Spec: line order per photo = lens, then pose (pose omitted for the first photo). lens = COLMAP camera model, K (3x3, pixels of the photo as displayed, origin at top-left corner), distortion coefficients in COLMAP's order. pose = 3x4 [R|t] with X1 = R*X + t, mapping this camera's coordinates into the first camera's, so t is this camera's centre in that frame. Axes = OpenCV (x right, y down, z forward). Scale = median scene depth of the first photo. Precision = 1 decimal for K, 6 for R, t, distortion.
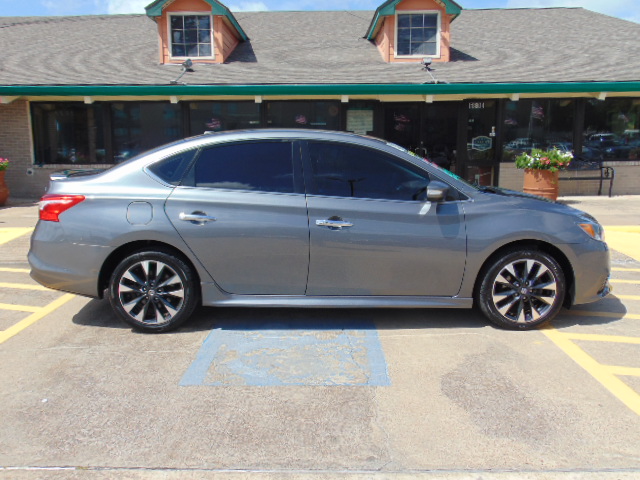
lens RADIAL K [[550.5, 0, 315.2], [0, 550.5, 239.8], [0, 0, 1]] dist [-0.010987, 0.028979]
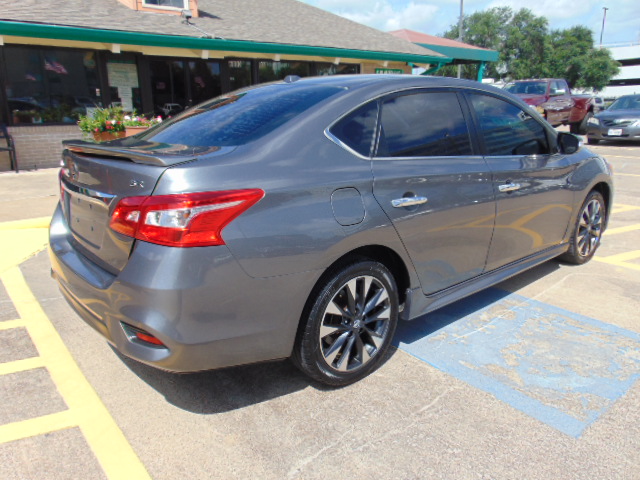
lens RADIAL K [[477.8, 0, 315.8], [0, 477.8, 245.1], [0, 0, 1]] dist [-0.004834, 0.035355]
pose [[0.767143, -0.187357, 0.613505, -0.666857], [0.117439, 0.981252, 0.152814, -0.089320], [-0.630634, -0.045181, 0.774764, 0.590649]]
